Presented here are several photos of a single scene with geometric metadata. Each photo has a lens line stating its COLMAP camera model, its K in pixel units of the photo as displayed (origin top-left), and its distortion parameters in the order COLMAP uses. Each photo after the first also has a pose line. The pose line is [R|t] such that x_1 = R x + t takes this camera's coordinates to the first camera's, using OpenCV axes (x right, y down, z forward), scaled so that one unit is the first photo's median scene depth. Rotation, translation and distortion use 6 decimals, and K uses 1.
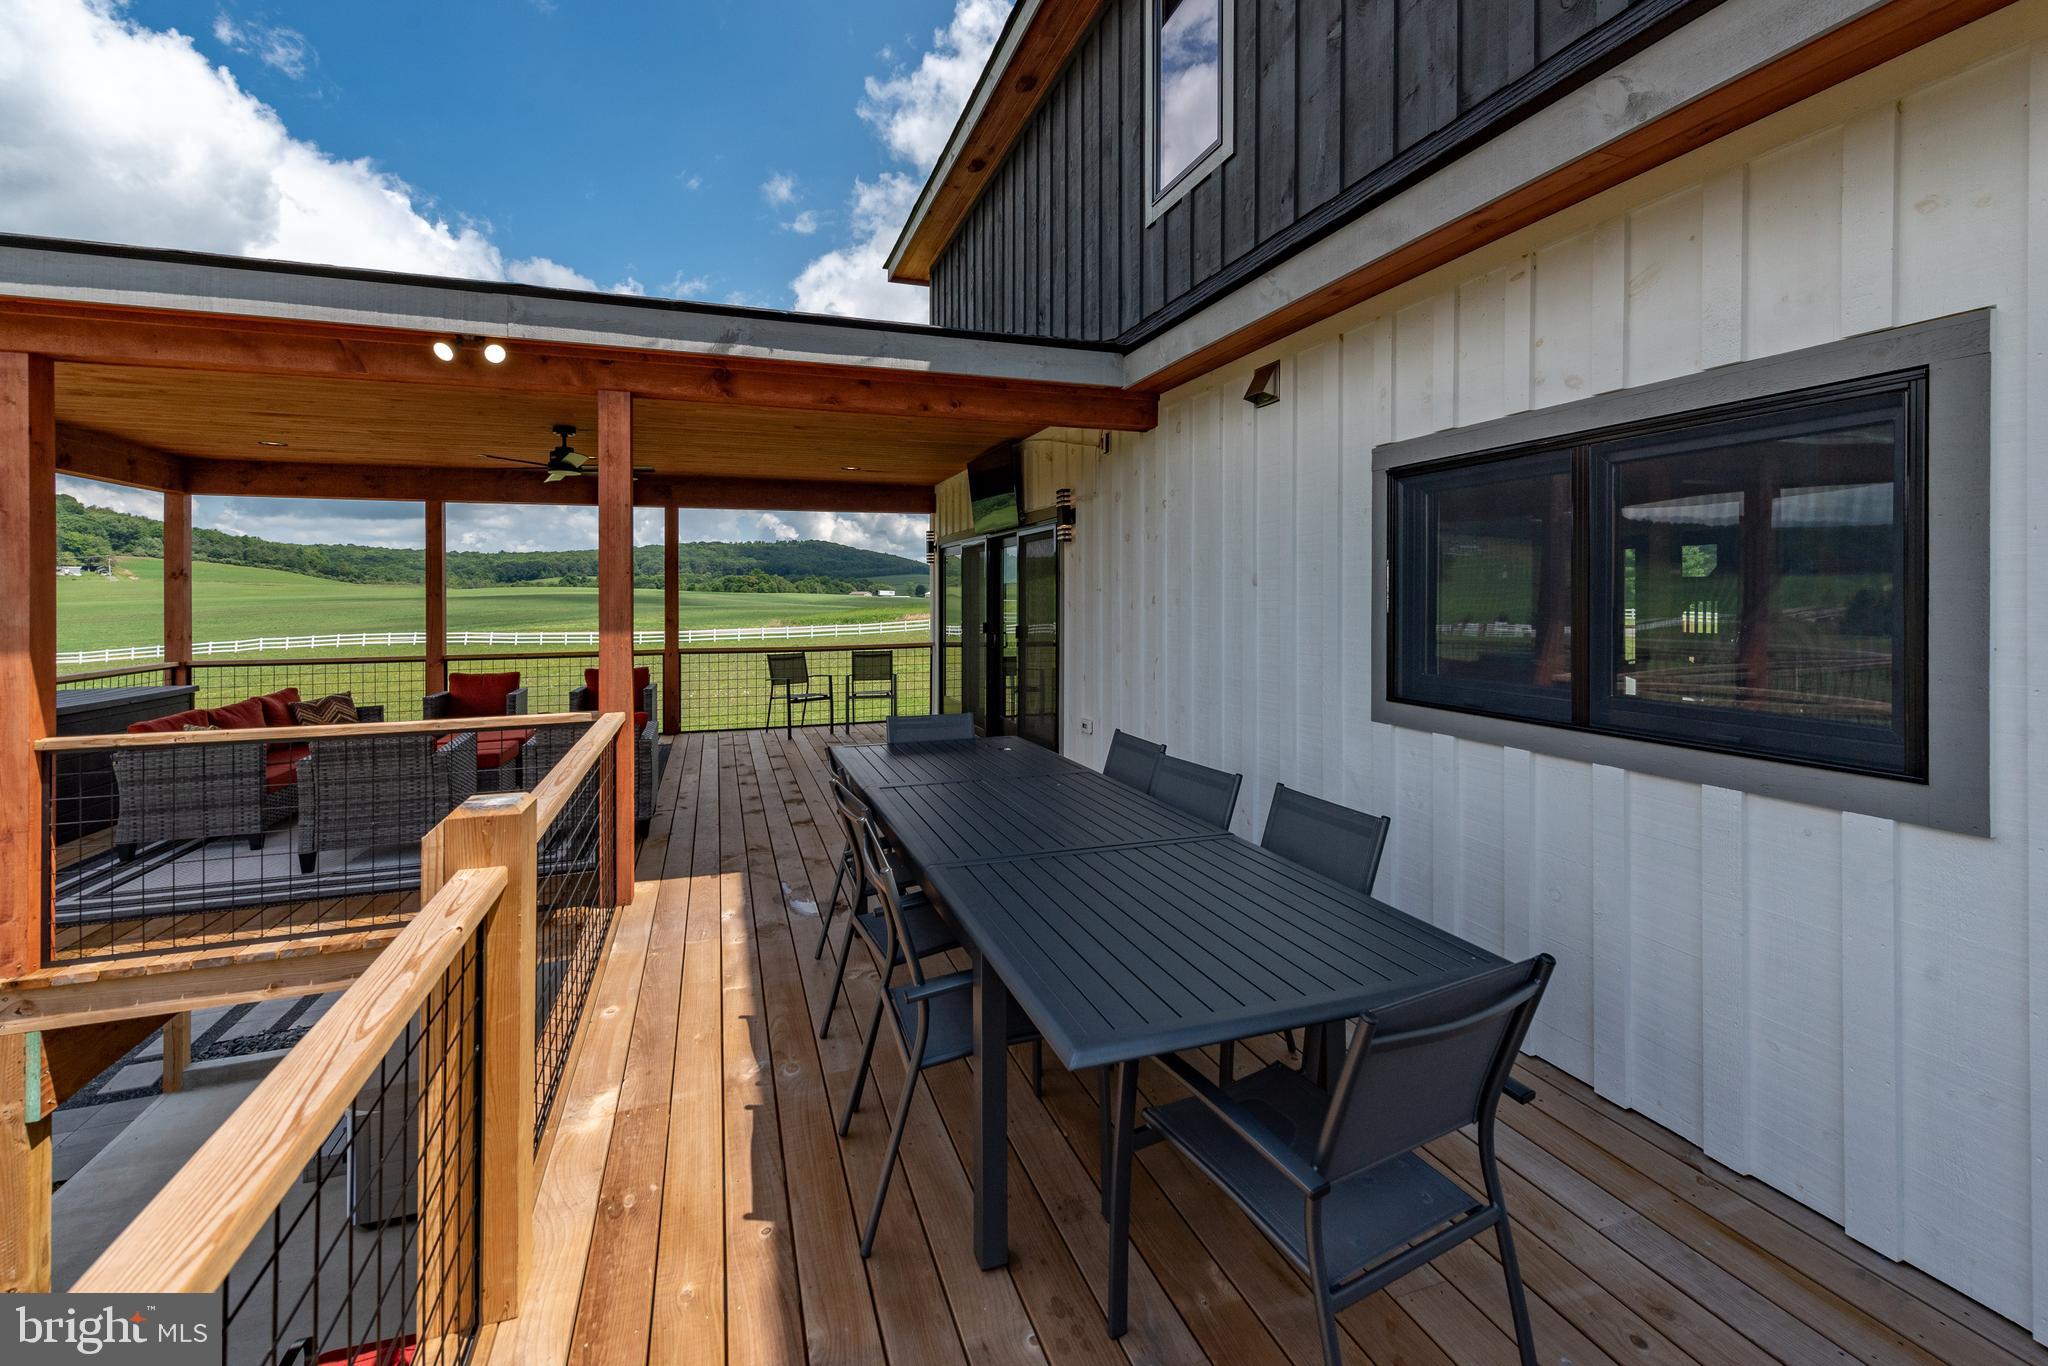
lens RADIAL K [[831.6, 0, 1022.5], [0, 831.6, 603.0], [0, 0, 1]] dist [0.009244, -0.003727]
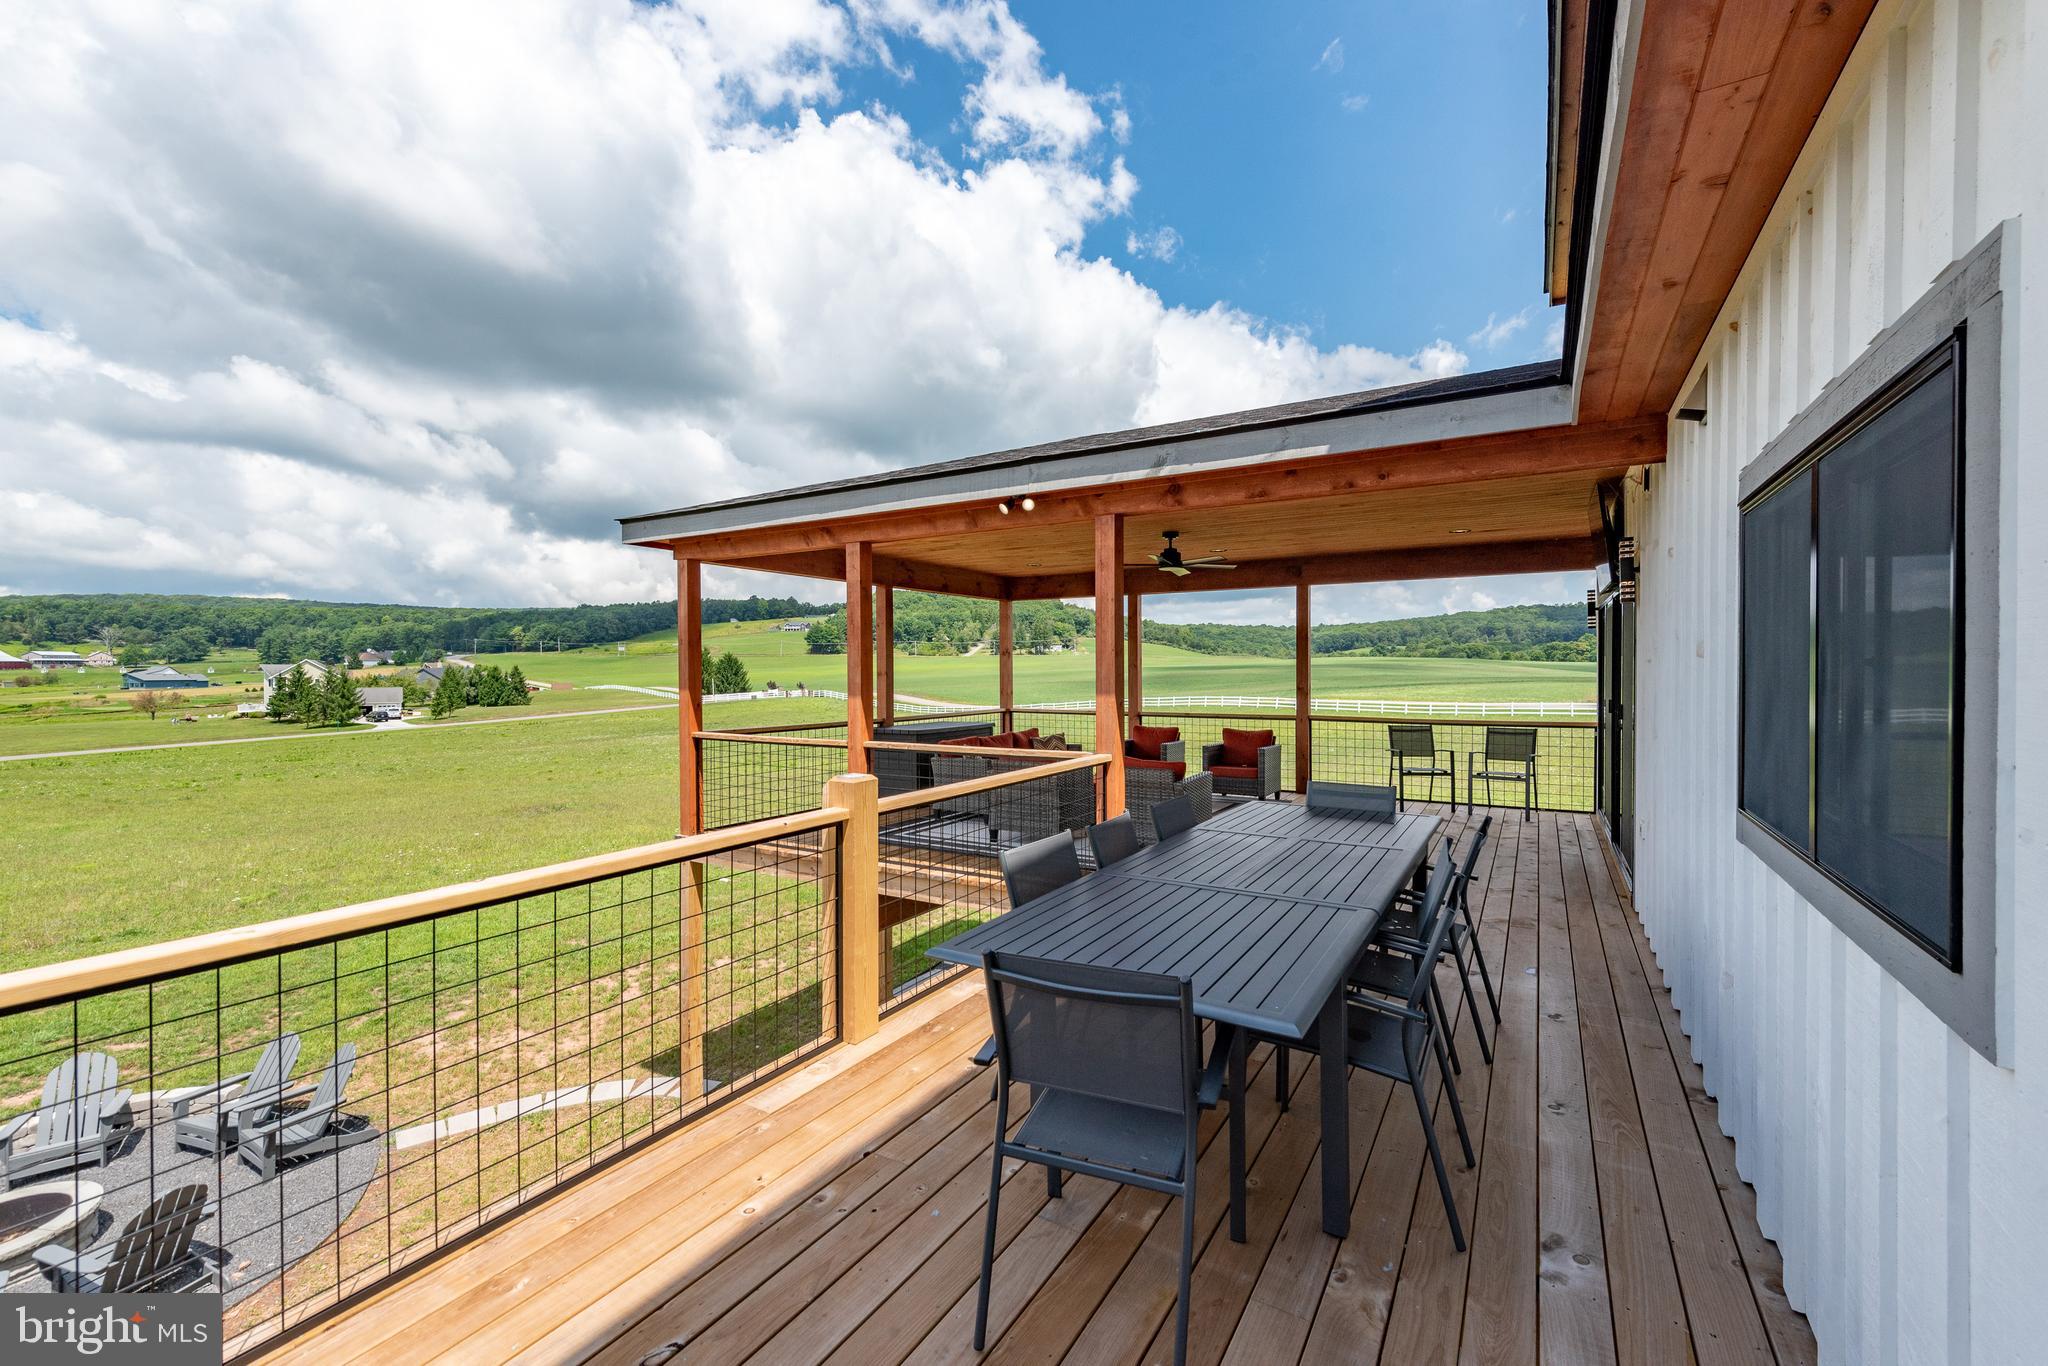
lens RADIAL K [[863.6, 0, 1035.4], [0, 863.6, 672.6], [0, 0, 1]] dist [0.005605, -0.000005]
pose [[0.640216, 0.006837, -0.768165, 0.224475], [-0.007236, 0.999970, 0.002869, -0.001409], [0.768161, 0.003721, 0.640246, 0.008669]]
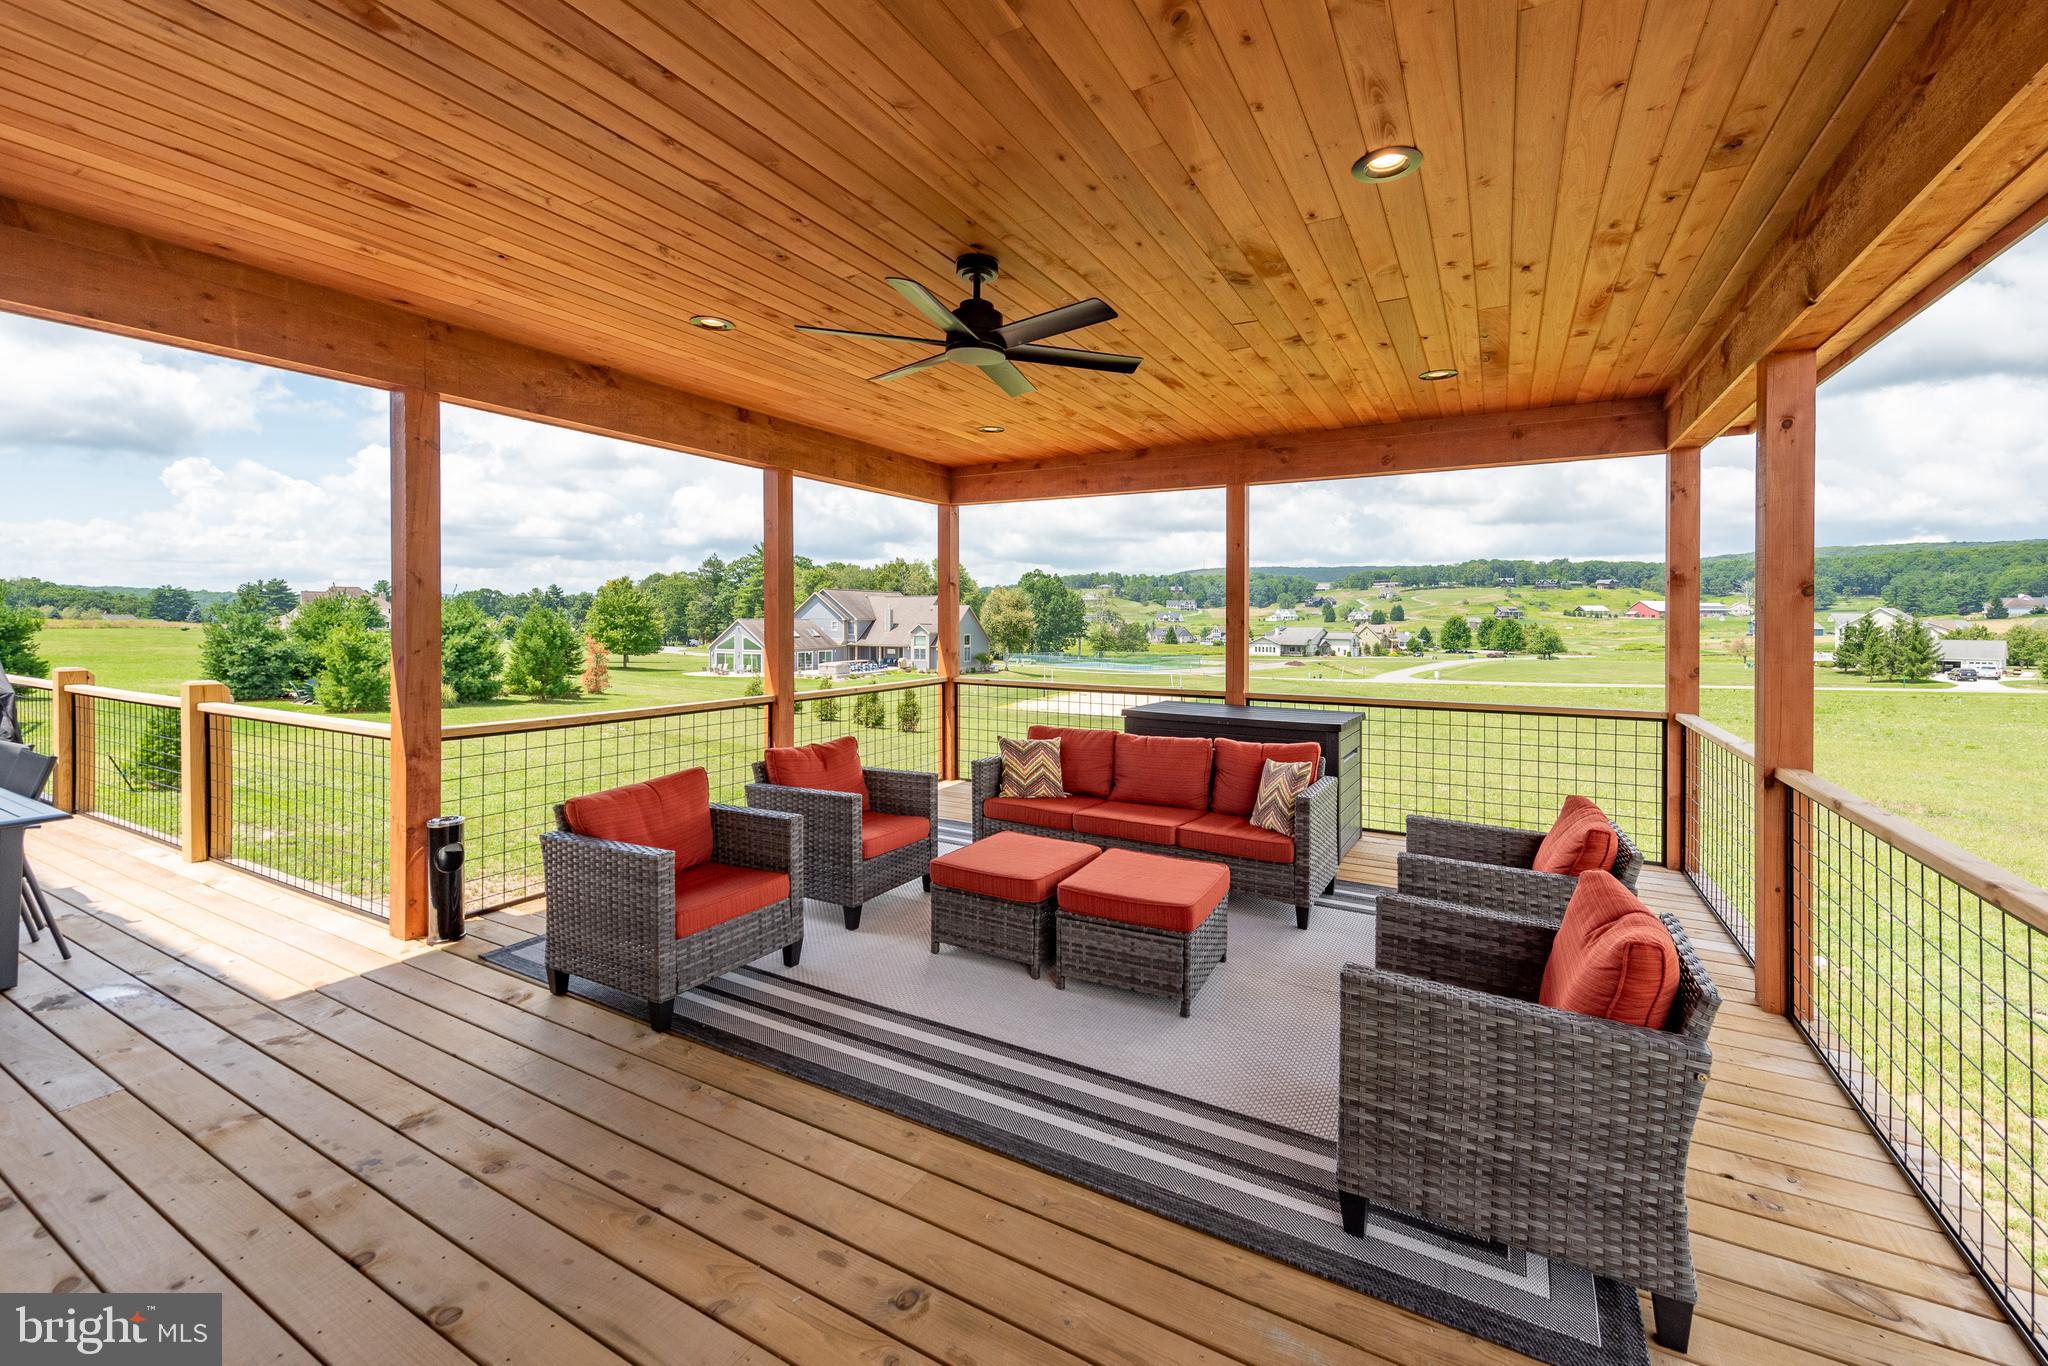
lens RADIAL K [[831.6, 0, 1026.6], [0, 831.6, 622.1], [0, 0, 1]] dist [0.009244, -0.003727]
pose [[-0.765355, 0.006544, -0.643575, -0.229936], [-0.004575, 0.999868, 0.015608, -0.005436], [0.643592, 0.014890, -0.765224, 1.091872]]
